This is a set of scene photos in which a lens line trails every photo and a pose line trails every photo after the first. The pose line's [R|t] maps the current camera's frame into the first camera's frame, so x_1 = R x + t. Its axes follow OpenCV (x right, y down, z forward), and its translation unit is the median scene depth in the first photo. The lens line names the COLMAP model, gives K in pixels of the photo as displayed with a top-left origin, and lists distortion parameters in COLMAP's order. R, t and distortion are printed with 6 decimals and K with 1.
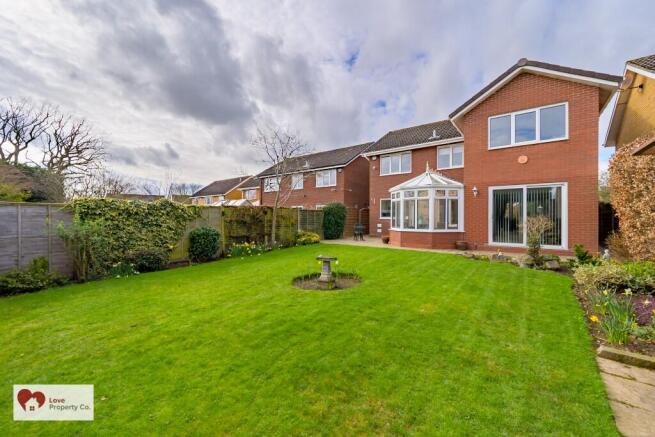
lens RADIAL K [[258.7, 0, 324.1], [0, 258.7, 215.9], [0, 0, 1]] dist [-0.004000, 0.000008]
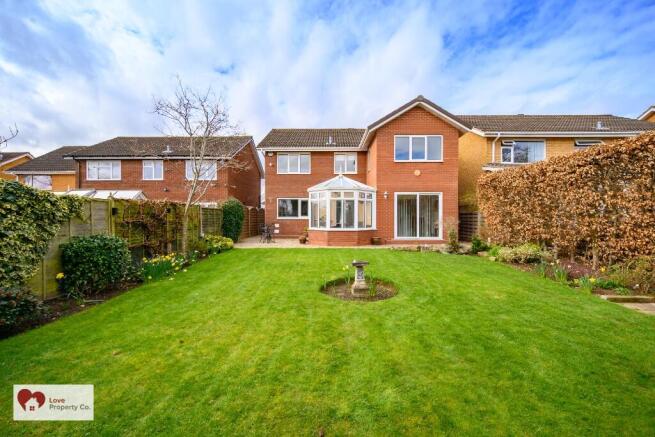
lens RADIAL K [[258.7, 0, 326.6], [0, 258.7, 218.3], [0, 0, 1]] dist [-0.004000, 0.000008]
pose [[0.797979, -0.004671, 0.602667, -0.354467], [-0.000960, 0.999959, 0.009022, 0.001448], [-0.602684, -0.007778, 0.797942, 0.206442]]
